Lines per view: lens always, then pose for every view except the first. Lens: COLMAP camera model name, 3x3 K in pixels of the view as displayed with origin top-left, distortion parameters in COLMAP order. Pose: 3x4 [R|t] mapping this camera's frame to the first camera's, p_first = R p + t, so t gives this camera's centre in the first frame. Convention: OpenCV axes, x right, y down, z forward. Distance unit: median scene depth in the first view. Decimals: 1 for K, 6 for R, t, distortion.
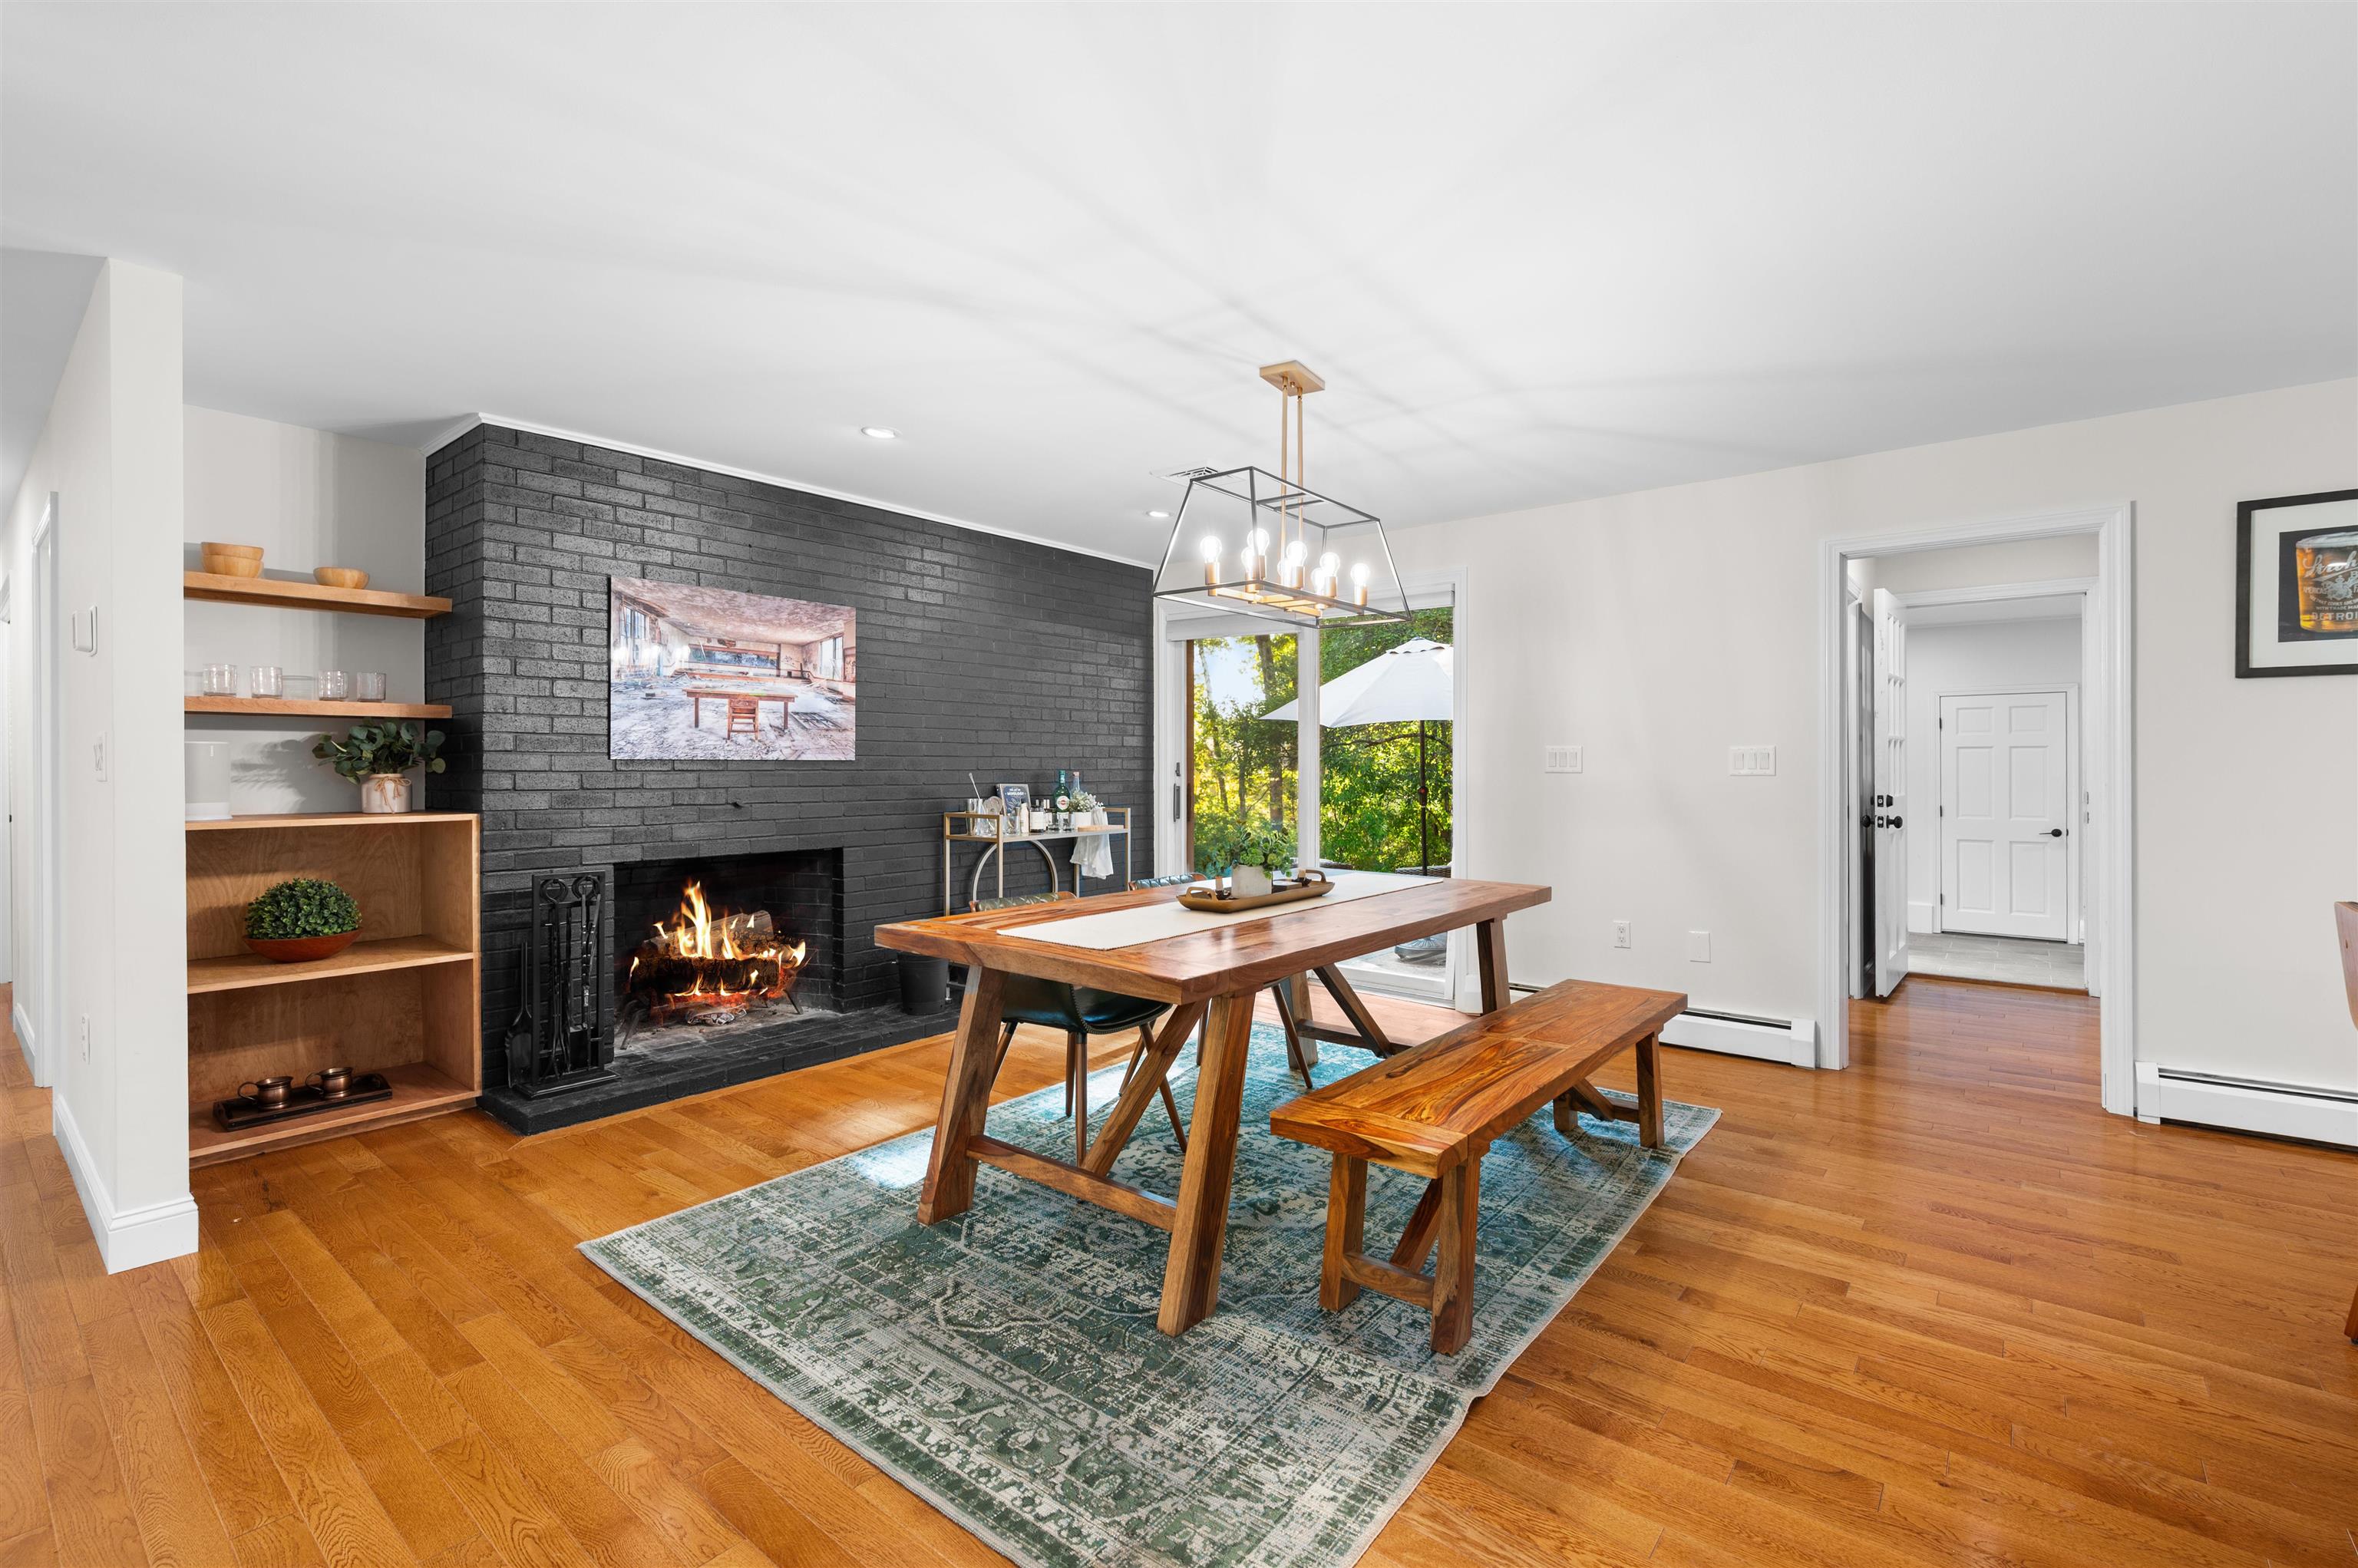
lens RADIAL K [[1036.3, 0, 1191.5], [0, 1036.3, 768.8], [0, 0, 1]] dist [-0.001795, 0.001232]
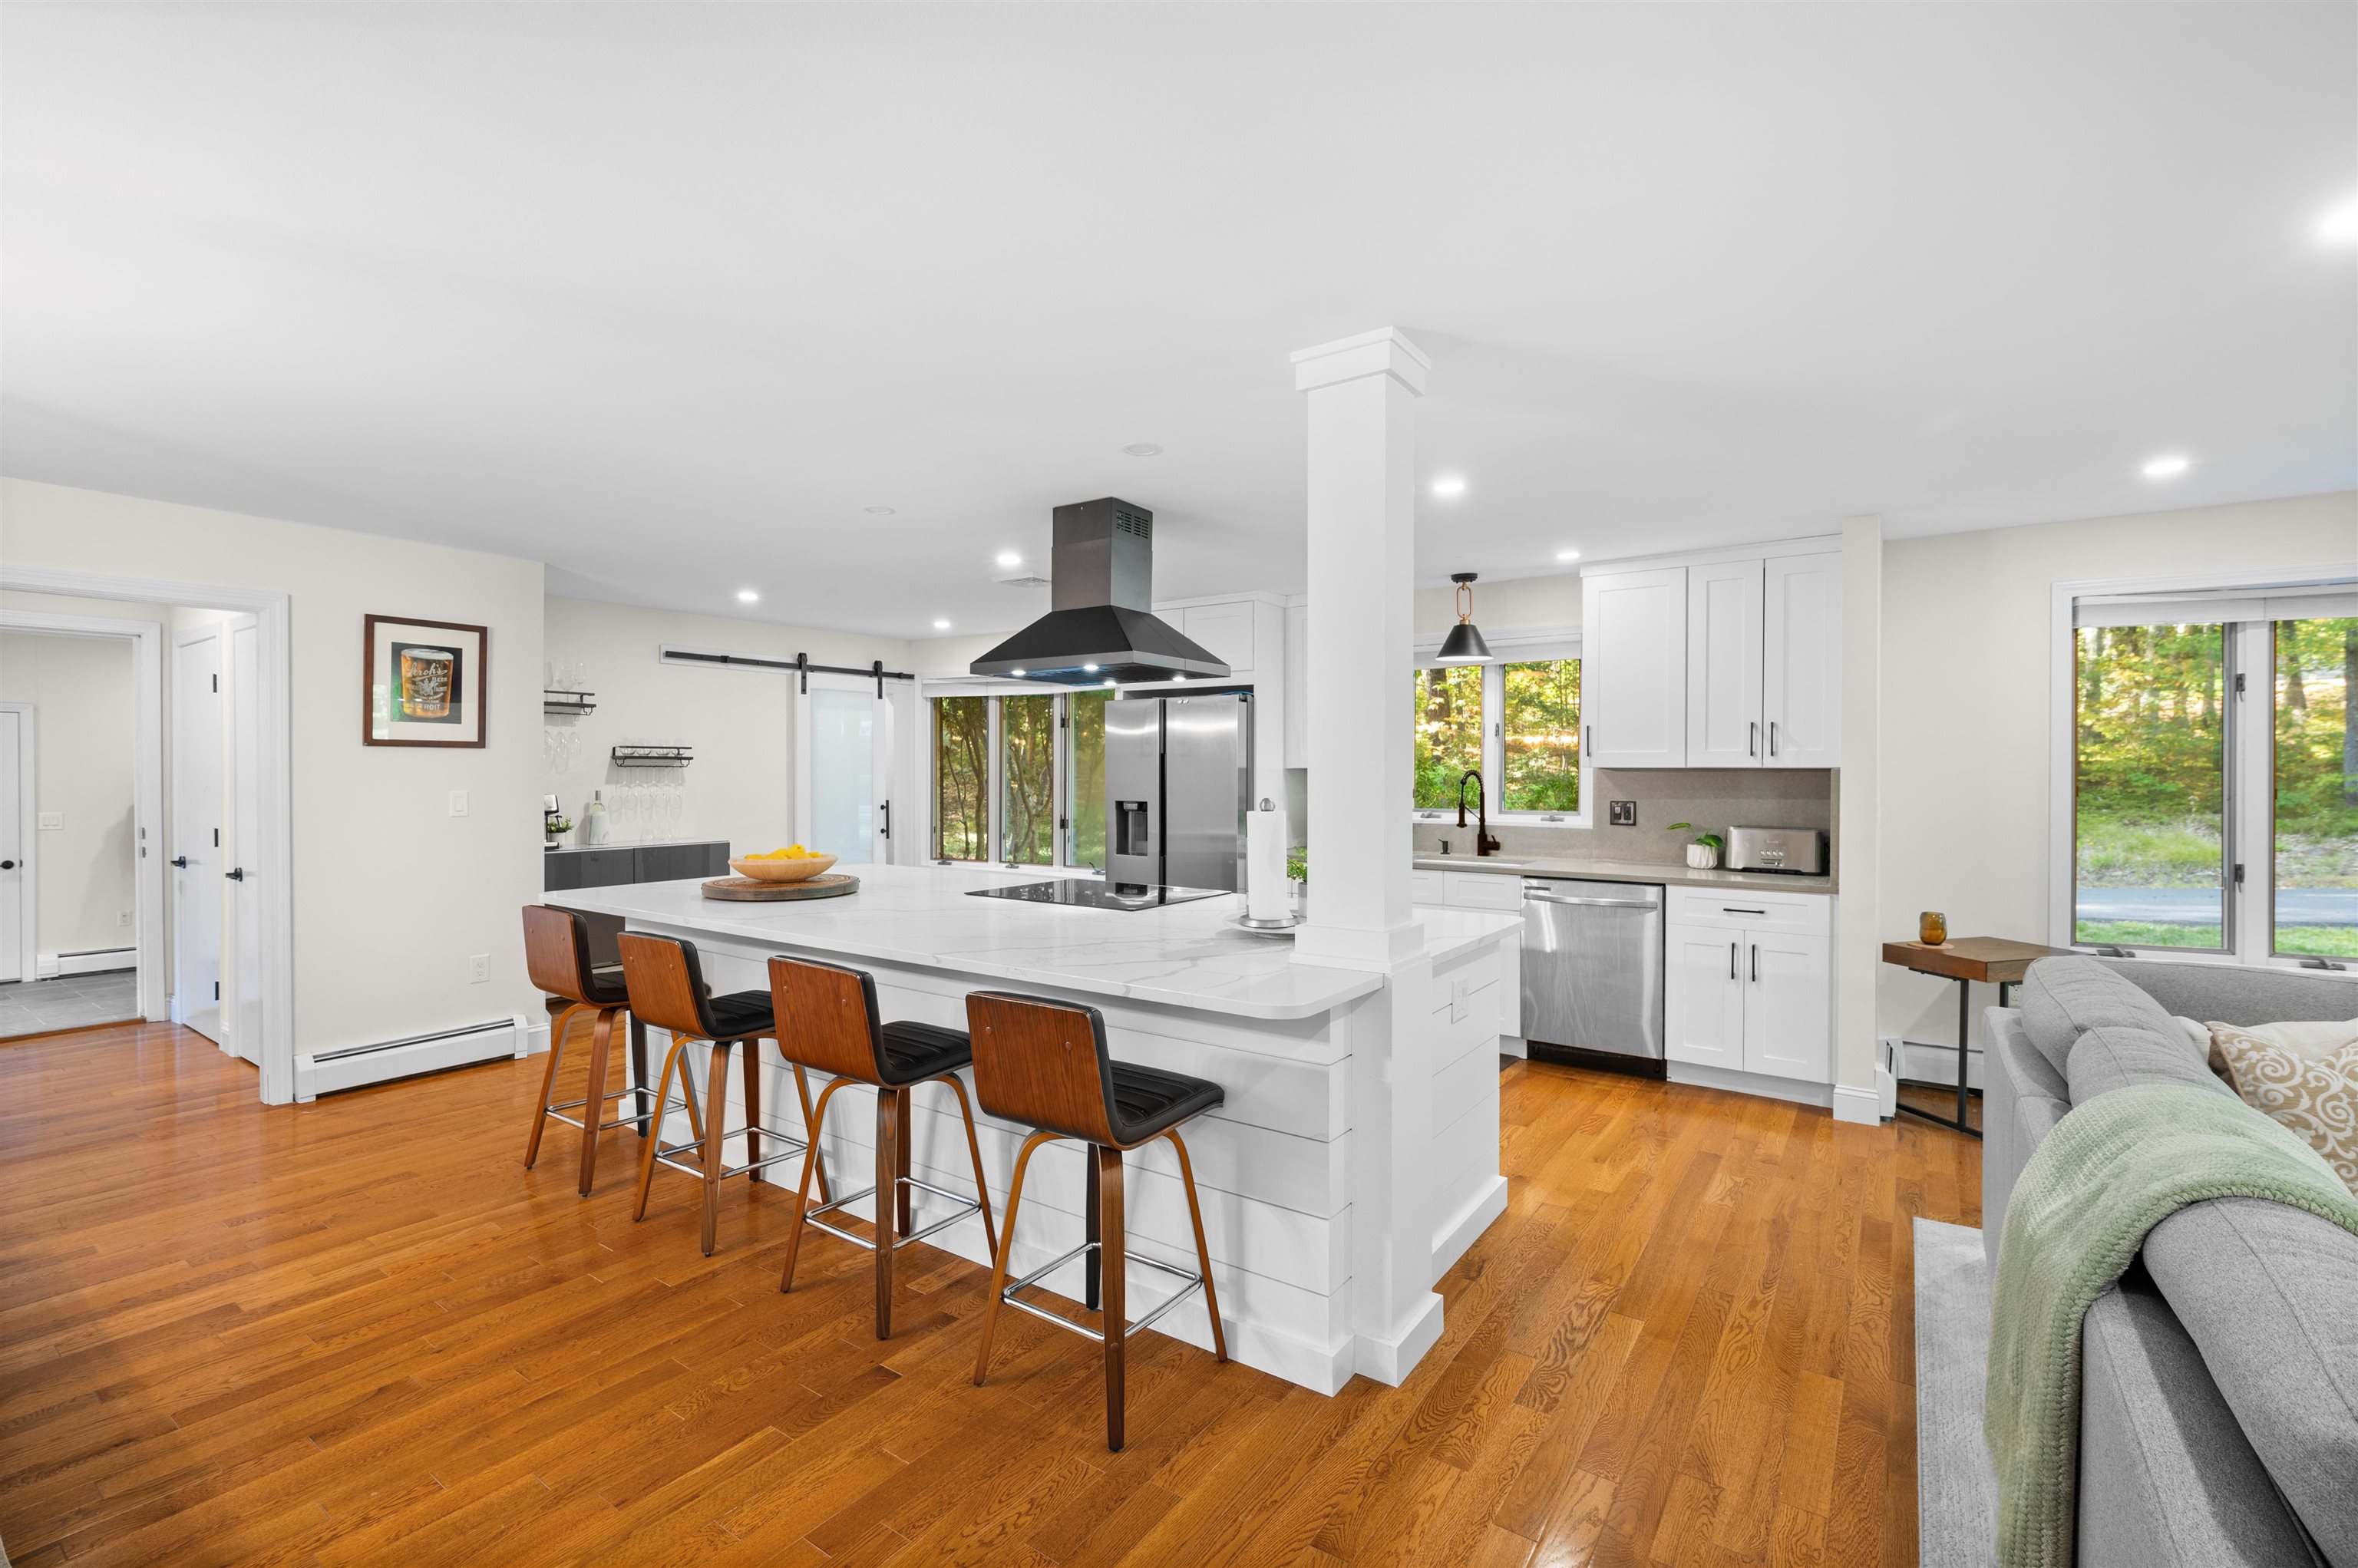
lens RADIAL K [[1055.9, 0, 1194.1], [0, 1055.9, 775.7], [0, 0, 1]] dist [0.005533, -0.004094]
pose [[-0.072618, -0.005444, 0.997345, -0.425441], [-0.000874, 0.999985, 0.005395, -0.057866], [-0.997359, -0.000480, -0.072622, 0.037898]]
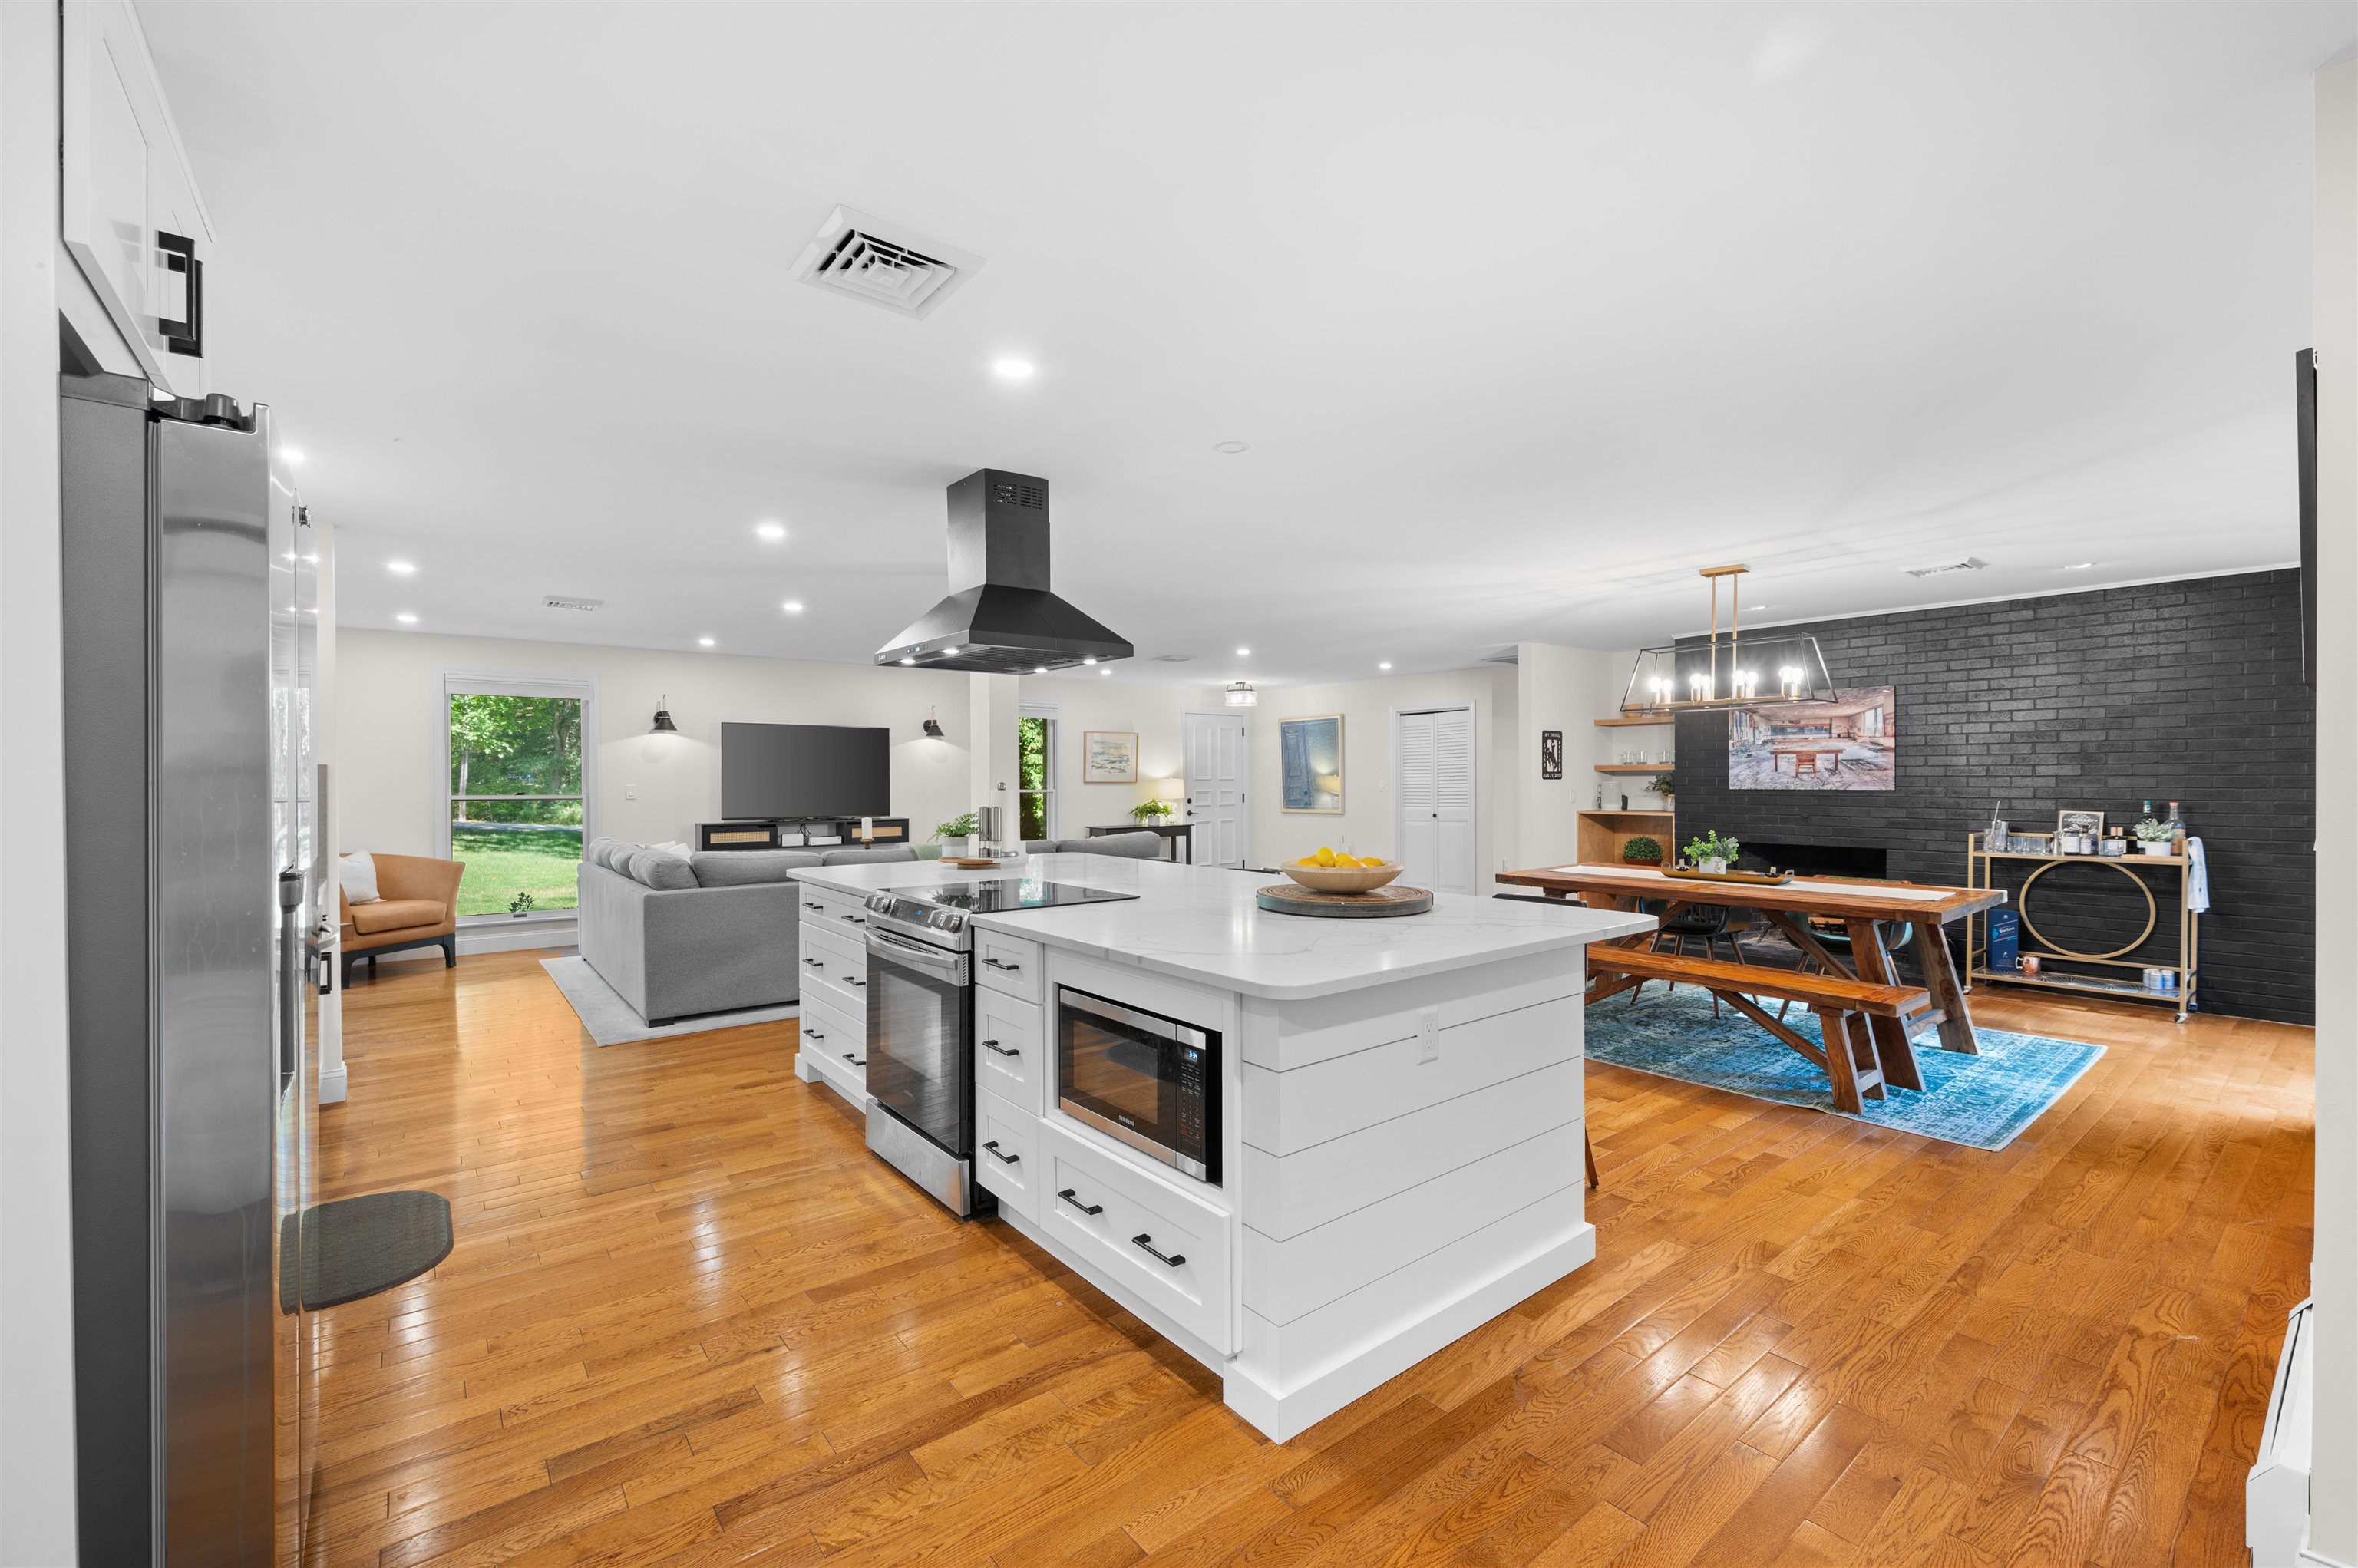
lens RADIAL K [[988.8, 0, 1189.2], [0, 988.8, 784.1], [0, 0, 1]] dist [0.003989, -0.003949]
pose [[-0.219129, 0.006498, -0.975674, 1.760223], [0.002919, 0.999978, 0.006004, -0.038833], [0.975692, -0.001532, -0.219143, 0.479790]]
